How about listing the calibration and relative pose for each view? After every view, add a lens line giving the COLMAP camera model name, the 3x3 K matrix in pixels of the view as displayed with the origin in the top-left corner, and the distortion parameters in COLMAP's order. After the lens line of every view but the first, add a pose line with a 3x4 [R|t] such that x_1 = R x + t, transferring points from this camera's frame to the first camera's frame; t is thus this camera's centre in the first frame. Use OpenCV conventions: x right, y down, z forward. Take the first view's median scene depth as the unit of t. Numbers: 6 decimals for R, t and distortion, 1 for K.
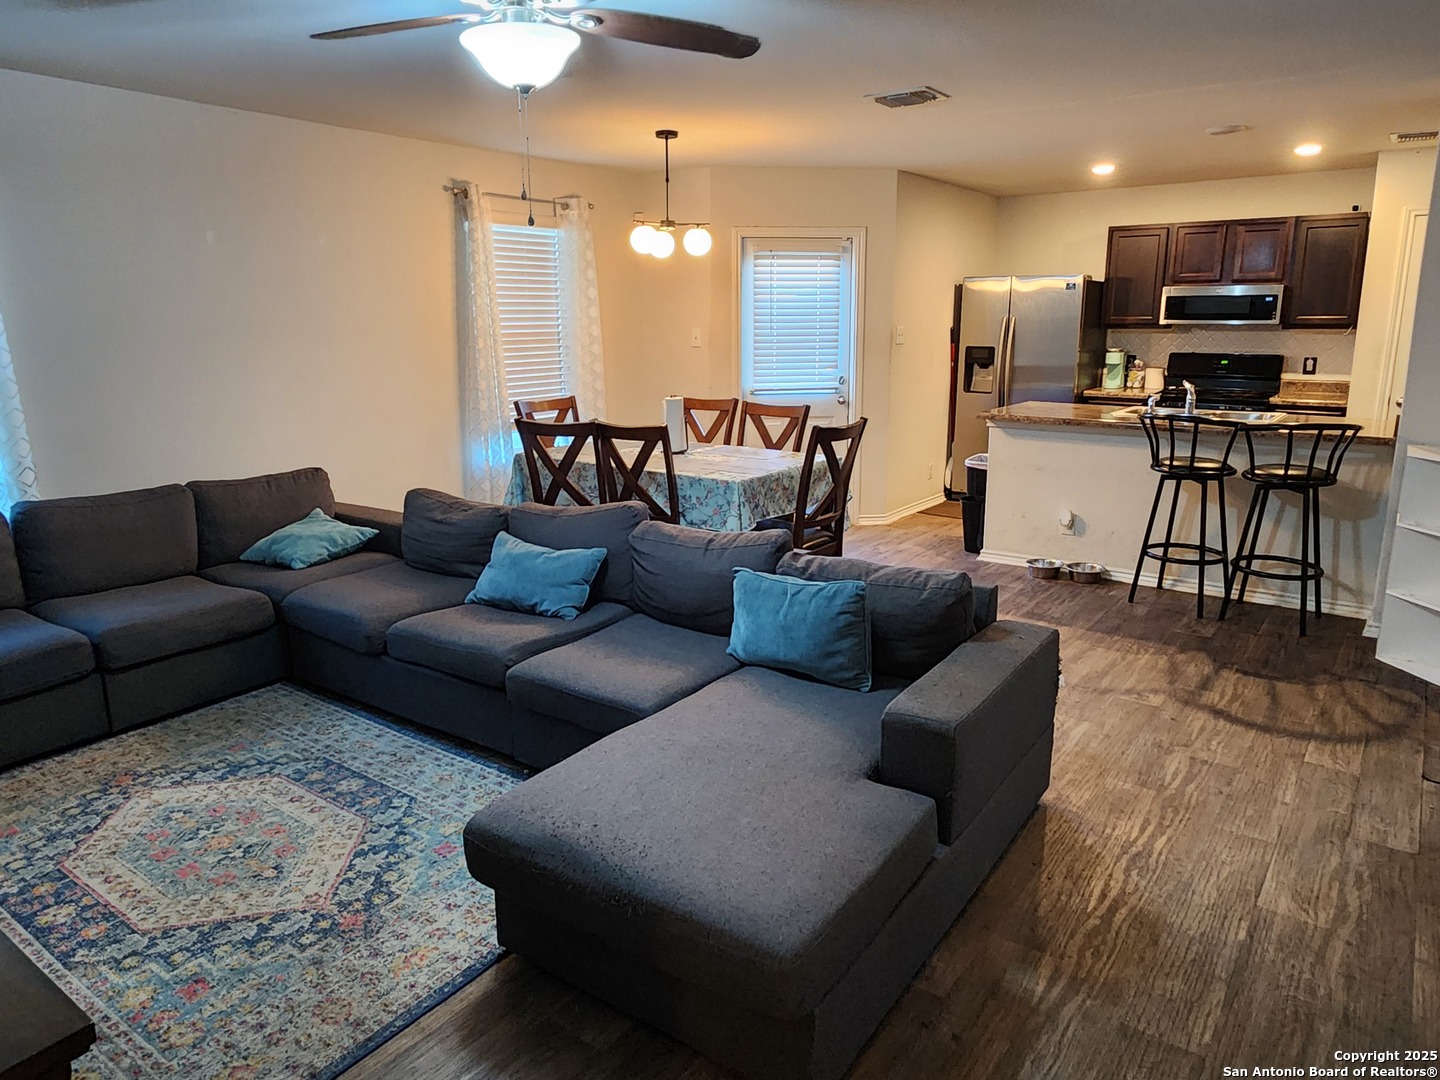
lens RADIAL K [[931.2, 0, 720.2], [0, 931.2, 526.0], [0, 0, 1]] dist [0.005746, -0.005212]
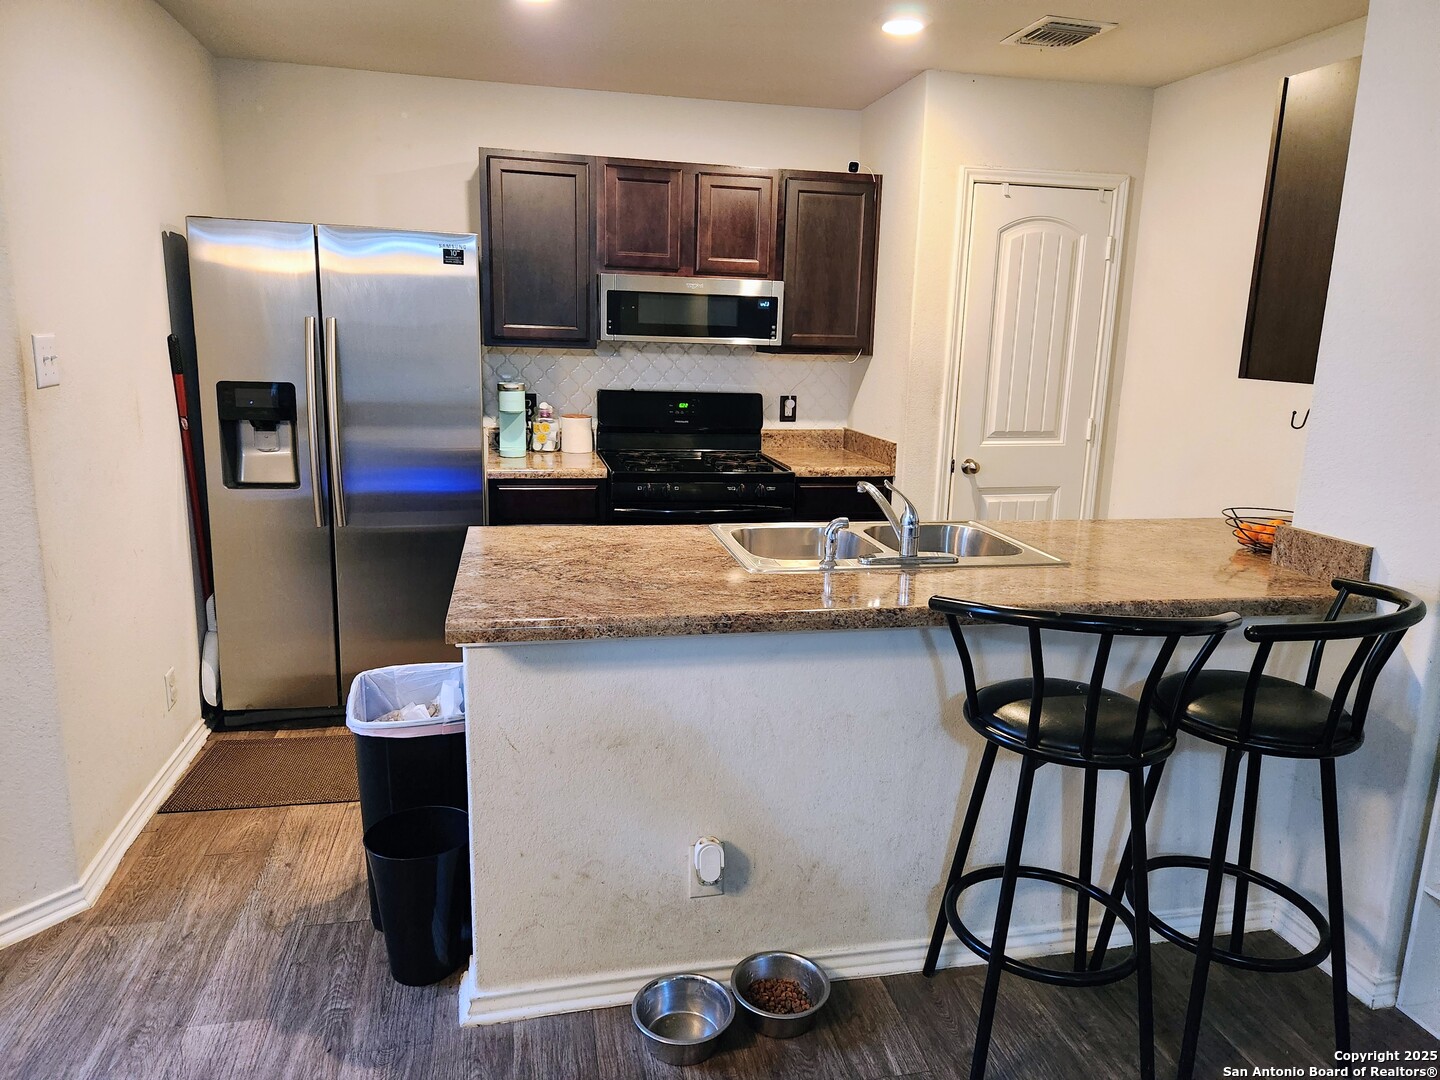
lens RADIAL K [[961.6, 0, 722.6], [0, 961.6, 529.7], [0, 0, 1]] dist [0.080876, -0.066345]
pose [[0.654540, -0.129814, 0.744799, 0.123688], [0.134320, 0.989443, 0.054412, -0.198482], [-0.743999, 0.064427, 0.665067, 0.892904]]
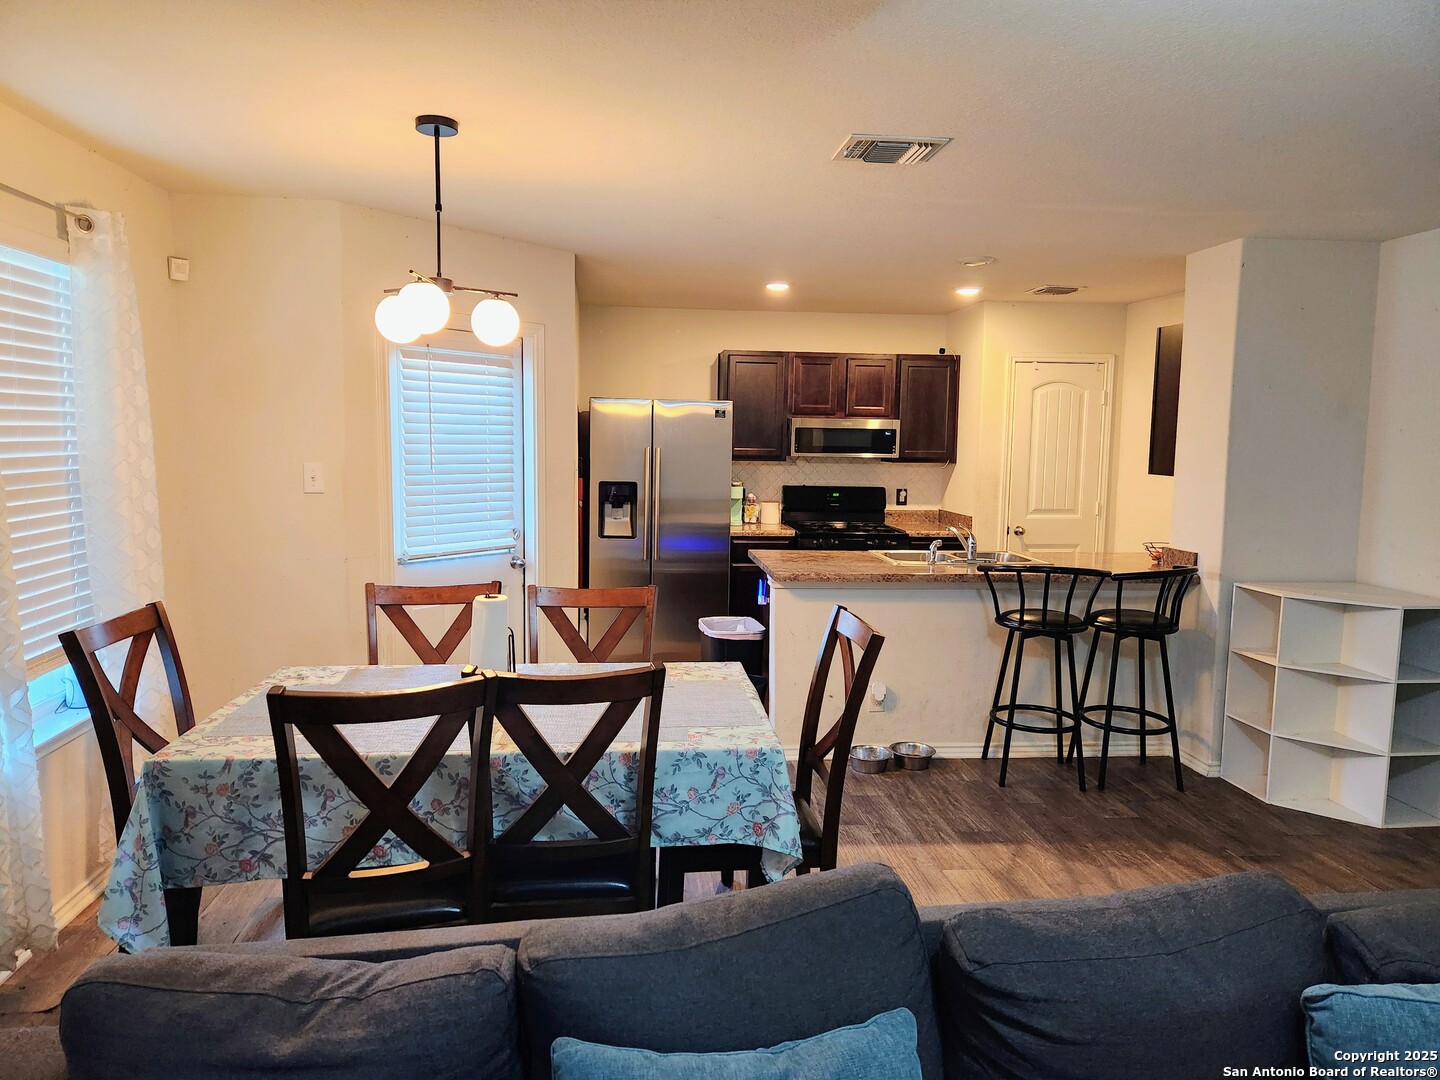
lens RADIAL K [[959.3, 0, 709.4], [0, 959.3, 536.2], [0, 0, 1]] dist [0.081721, -0.067645]
pose [[0.732508, -0.053310, 0.678668, -0.382618], [0.129193, 0.989698, -0.061701, -0.137851], [-0.668387, 0.132876, 0.731849, 0.560035]]
